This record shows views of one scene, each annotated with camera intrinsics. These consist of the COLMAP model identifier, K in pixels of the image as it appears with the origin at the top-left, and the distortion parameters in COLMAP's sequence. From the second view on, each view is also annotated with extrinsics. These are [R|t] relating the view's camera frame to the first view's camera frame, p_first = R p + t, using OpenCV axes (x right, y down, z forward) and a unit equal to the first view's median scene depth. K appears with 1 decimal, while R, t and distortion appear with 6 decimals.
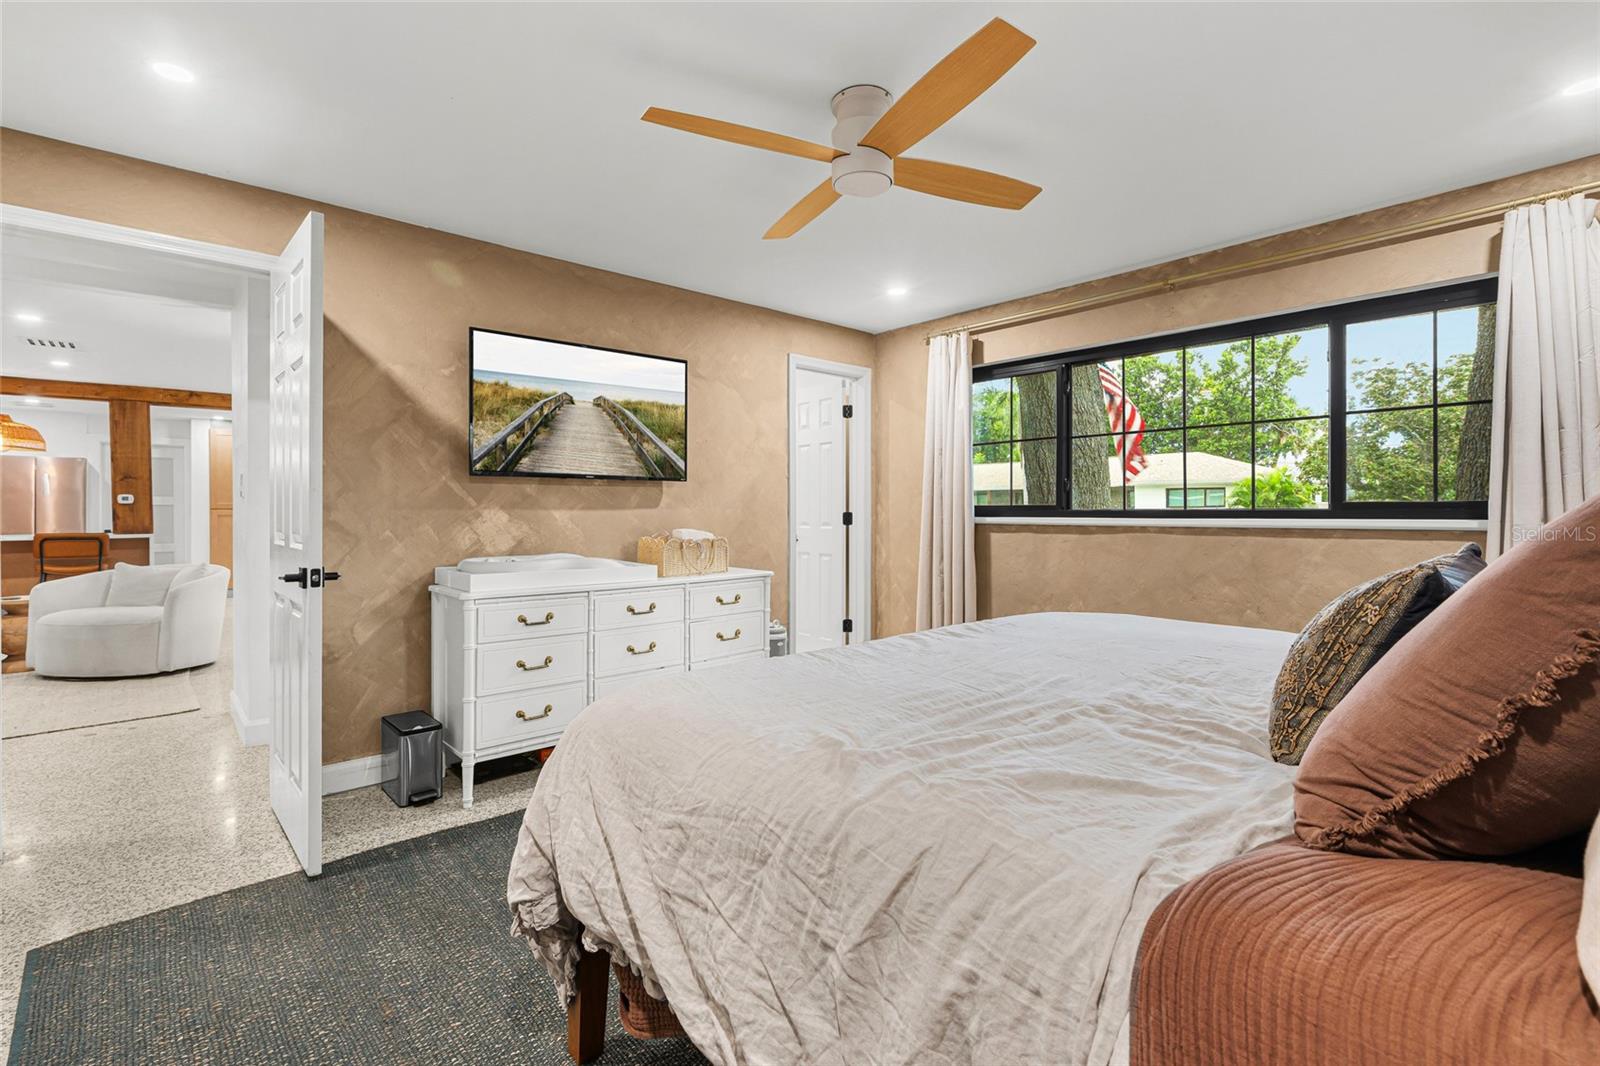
lens RADIAL K [[733.1, 0, 796.7], [0, 733.1, 504.4], [0, 0, 1]] dist [-0.001578, 0.000656]
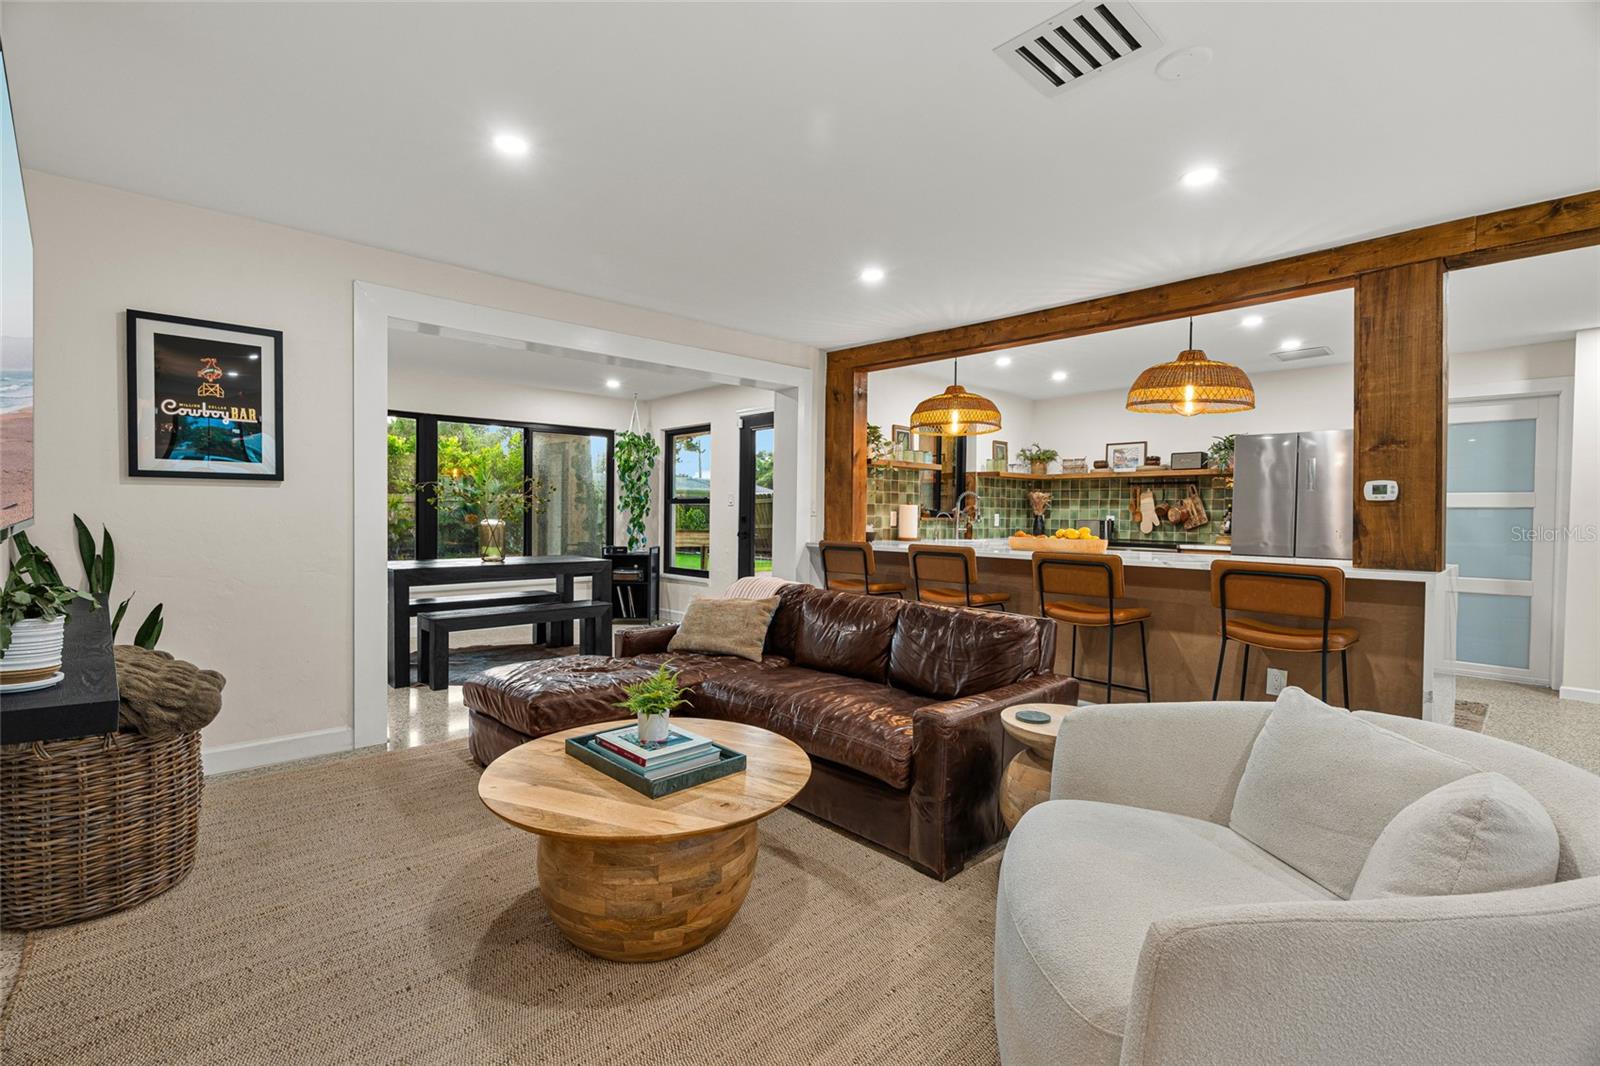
lens RADIAL K [[720.0, 0, 800.0], [0, 720.0, 533.0], [0, 0, 1]] dist [0.000446, 0.000219]
pose [[0.046542, 0.034108, -0.998334, -0.488098], [-0.002750, 0.999417, 0.034017, 0.004385], [0.998913, 0.001162, 0.046609, 0.619487]]
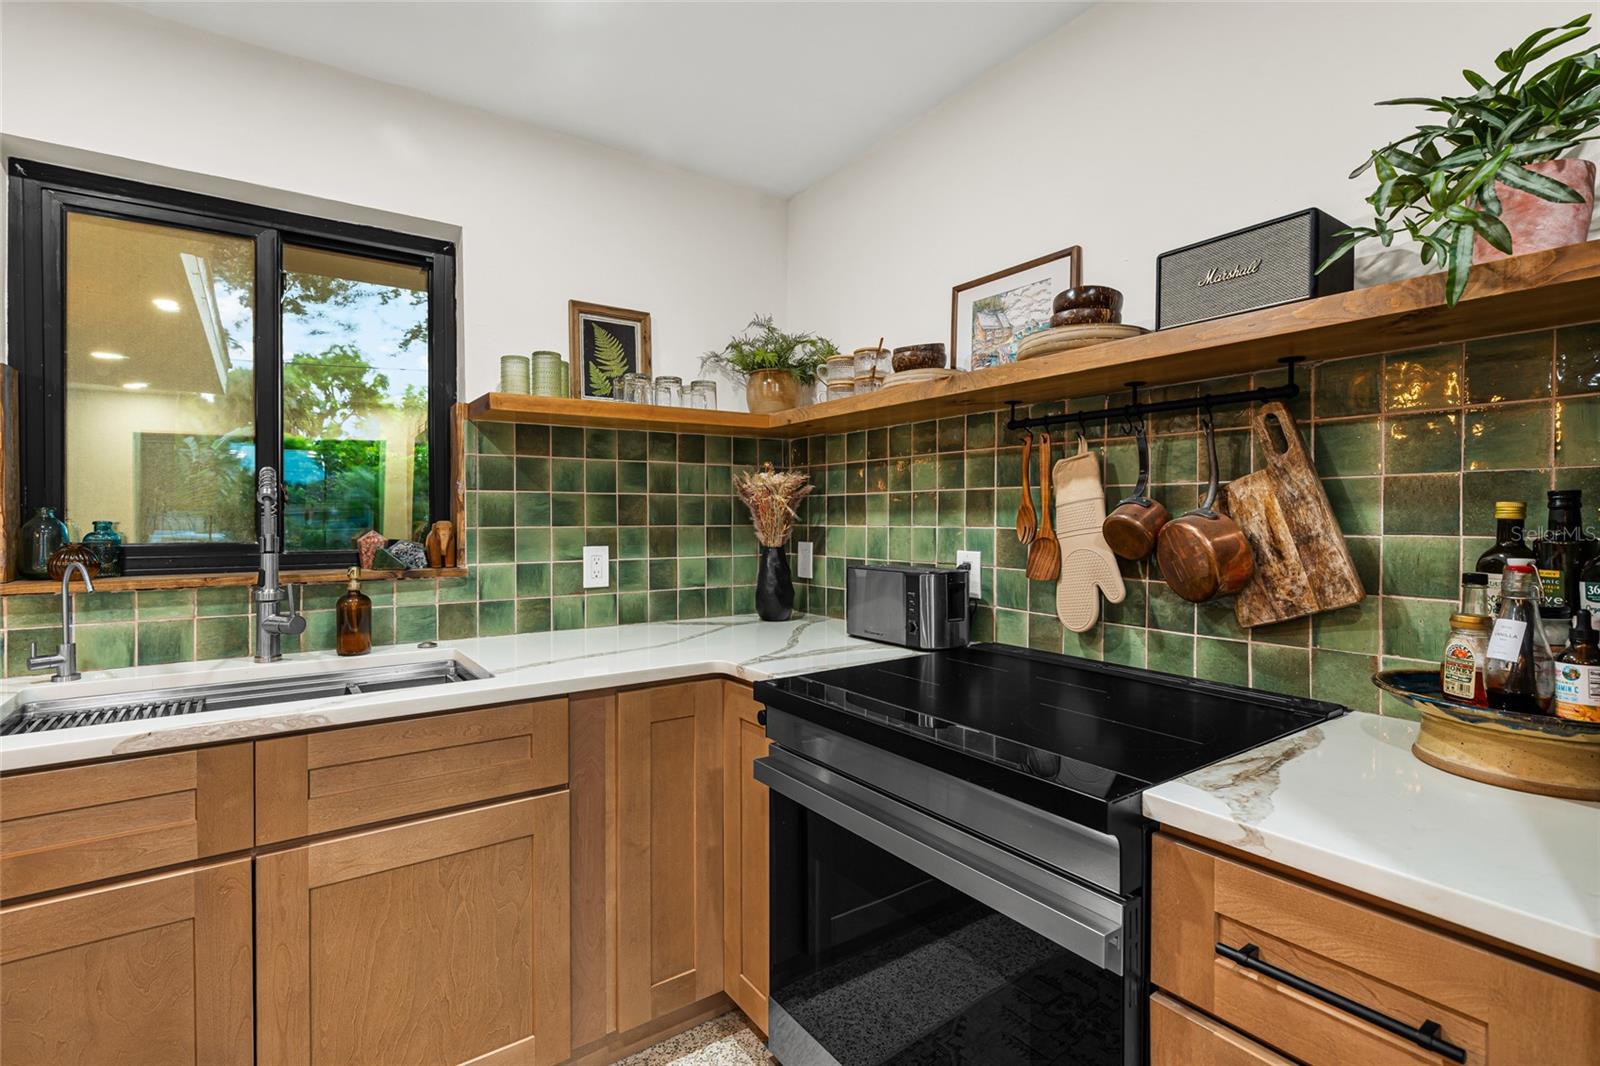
lens RADIAL K [[747.9, 0, 796.0], [0, 747.9, 520.7], [0, 0, 1]] dist [-0.001271, 0.000294]
pose [[-0.101112, 0.012927, -0.994791, -1.186661], [0.014221, 0.999832, 0.011547, -0.002163], [0.994773, -0.012980, -0.101279, 1.063101]]
